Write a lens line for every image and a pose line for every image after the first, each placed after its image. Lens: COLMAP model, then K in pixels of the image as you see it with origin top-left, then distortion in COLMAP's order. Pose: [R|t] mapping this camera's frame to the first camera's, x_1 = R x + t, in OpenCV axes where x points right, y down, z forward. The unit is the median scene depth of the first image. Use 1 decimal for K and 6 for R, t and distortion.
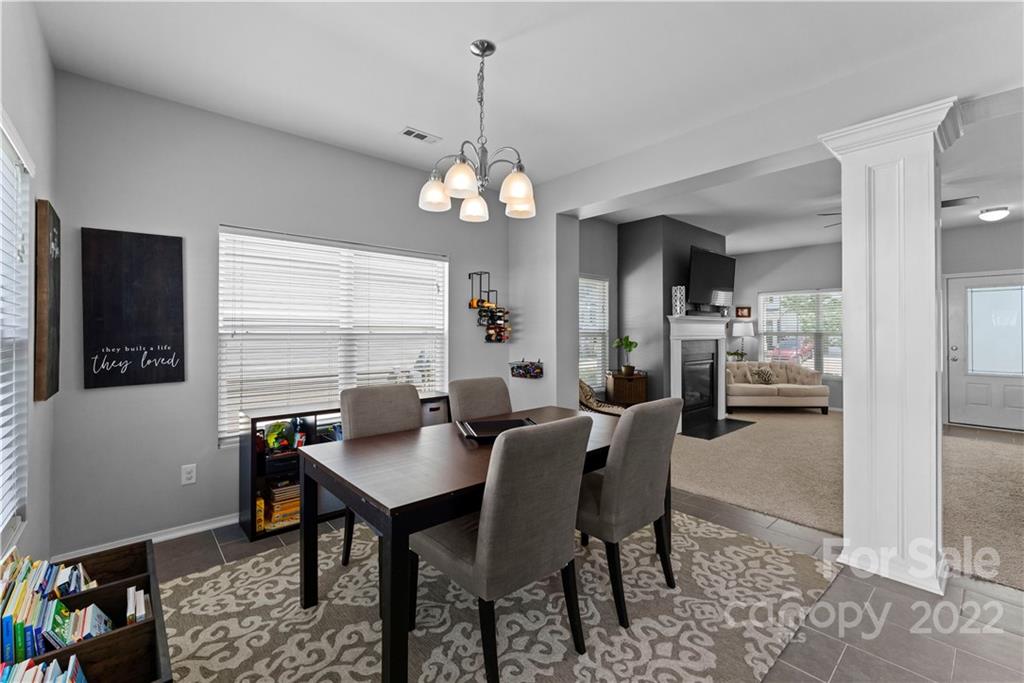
lens RADIAL K [[431.5, 0, 513.9], [0, 431.5, 326.8], [0, 0, 1]] dist [-0.002864, 0.003385]
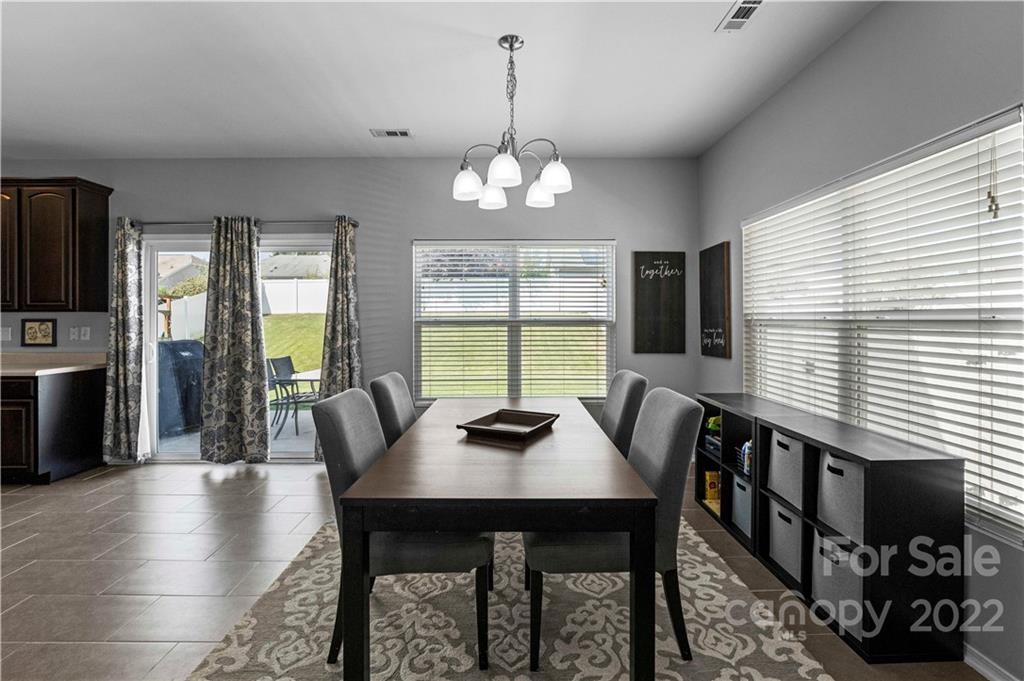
lens RADIAL K [[451.5, 0, 501.1], [0, 451.5, 320.3], [0, 0, 1]] dist [-0.002157, 0.002276]
pose [[-0.671313, 0.000752, -0.741173, 0.293594], [0.009857, 0.999920, -0.007914, 0.010787], [0.741108, -0.012619, -0.671267, 0.677028]]
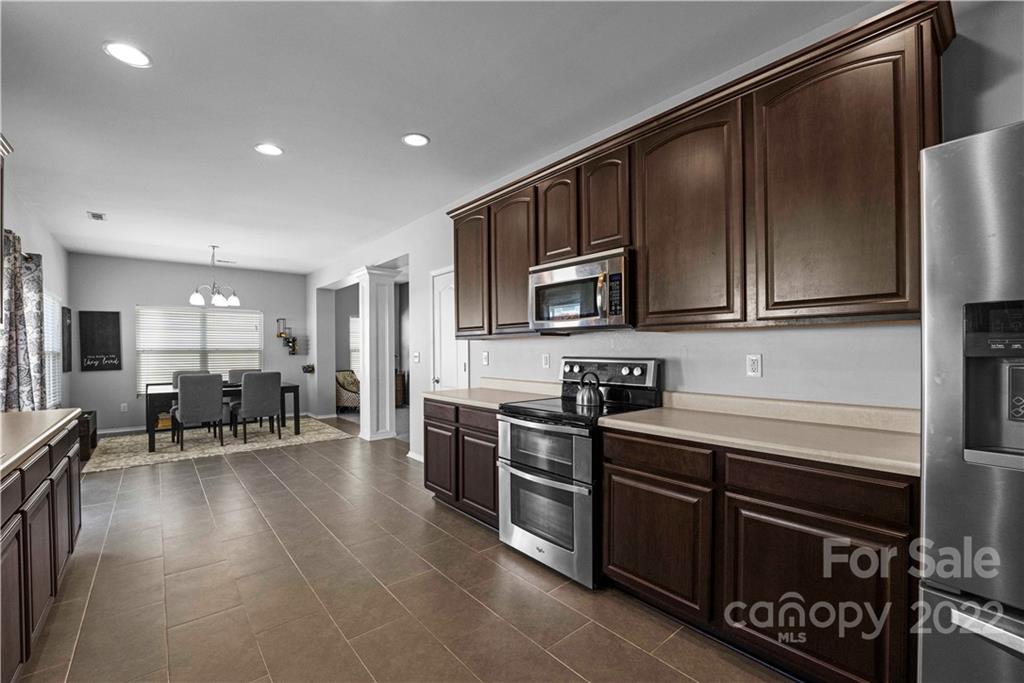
lens RADIAL K [[431.5, 0, 496.9], [0, 431.5, 352.1], [0, 0, 1]] dist [-0.002864, 0.003385]
pose [[0.998394, -0.006342, -0.056294, 0.753753], [0.007210, 0.999858, 0.015241, 0.001049], [0.056189, -0.015622, 0.998298, -0.664863]]
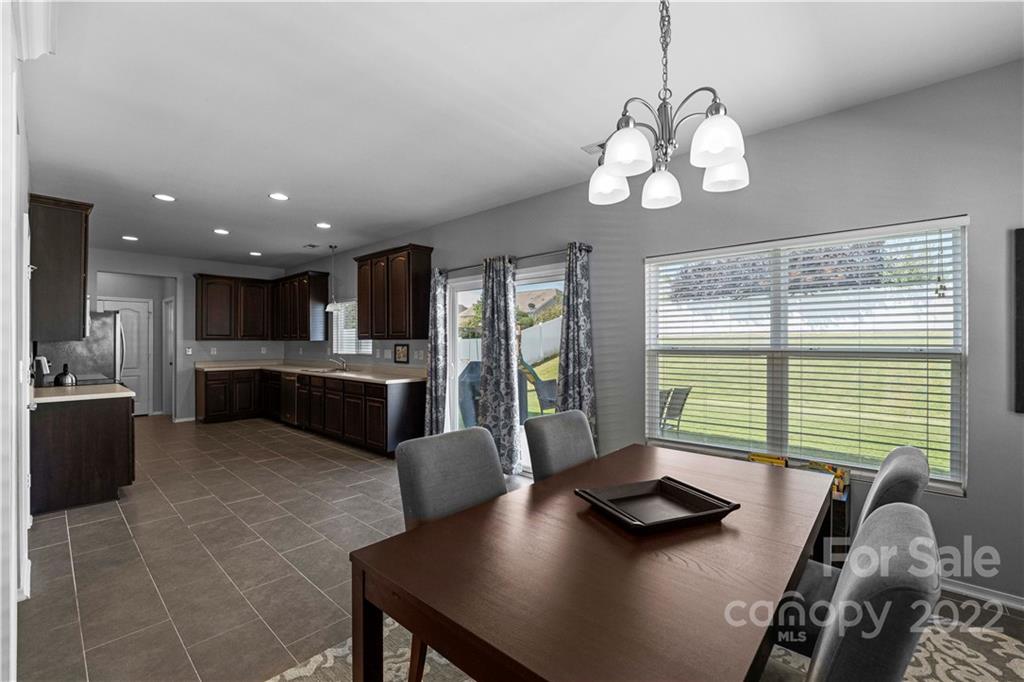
lens RADIAL K [[431.5, 0, 508.7], [0, 431.5, 343.9], [0, 0, 1]] dist [-0.002864, 0.003385]
pose [[-0.994030, -0.000249, -0.109104, 0.113941], [0.000429, 0.999981, -0.006192, 0.001090], [0.109103, -0.006202, -0.994011, 0.675535]]
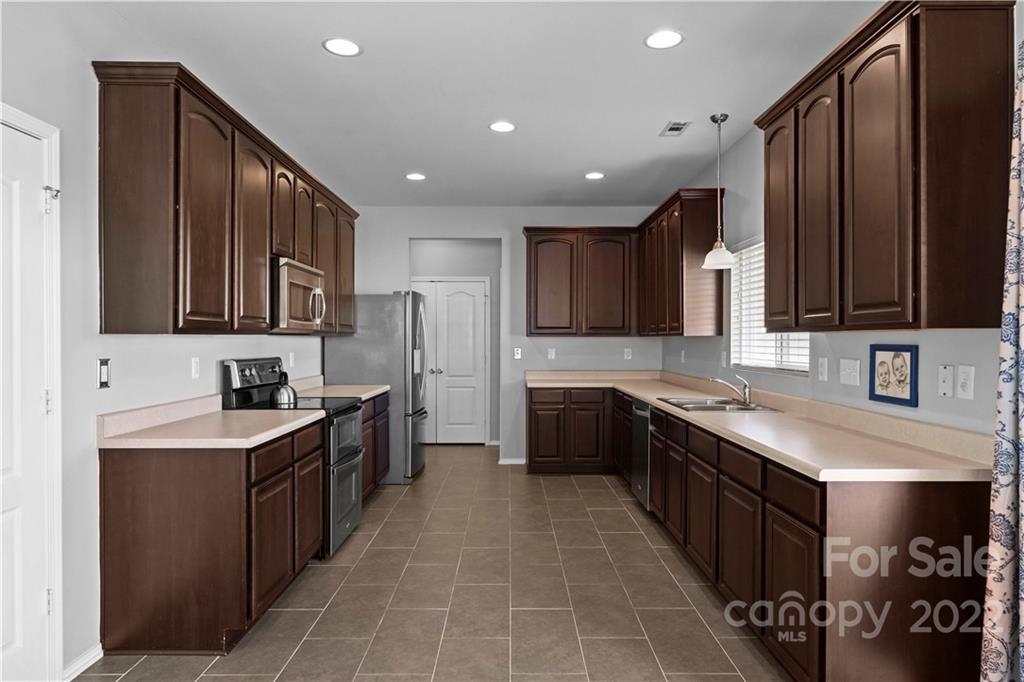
lens RADIAL K [[613.5, 0, 504.7], [0, 613.5, 341.8], [0, 0, 1]] dist [0.001925, 0.005243]
pose [[-0.738113, -0.002849, 0.674671, 0.157725], [-0.008075, 0.999957, -0.004613, -0.002001], [-0.674628, -0.008853, -0.738104, 0.174801]]
